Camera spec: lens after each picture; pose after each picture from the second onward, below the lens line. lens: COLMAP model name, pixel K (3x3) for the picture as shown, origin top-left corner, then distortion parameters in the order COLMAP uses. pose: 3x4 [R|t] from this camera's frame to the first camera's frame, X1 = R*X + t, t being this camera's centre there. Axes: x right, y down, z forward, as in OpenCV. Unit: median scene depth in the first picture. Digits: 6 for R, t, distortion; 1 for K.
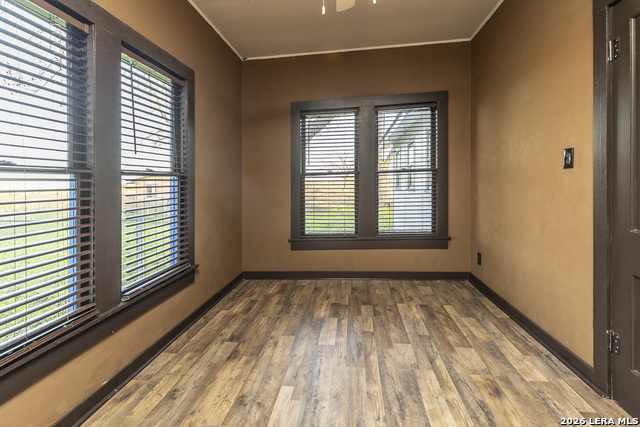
lens RADIAL K [[298.9, 0, 319.0], [0, 298.9, 188.5], [0, 0, 1]] dist [0.002943, 0.000371]
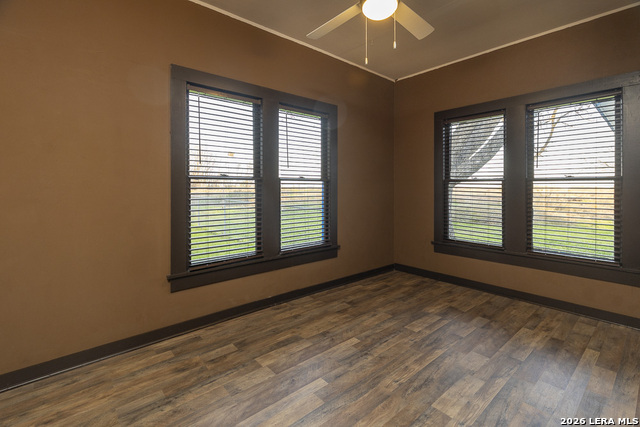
lens RADIAL K [[289.7, 0, 320.9], [0, 289.7, 201.8], [0, 0, 1]] dist [0.000704, -0.000215]
pose [[0.749677, 0.066964, -0.658407, 0.438705], [-0.042730, 0.997690, 0.052817, -0.014872], [0.660423, -0.011462, 0.750807, -0.061942]]
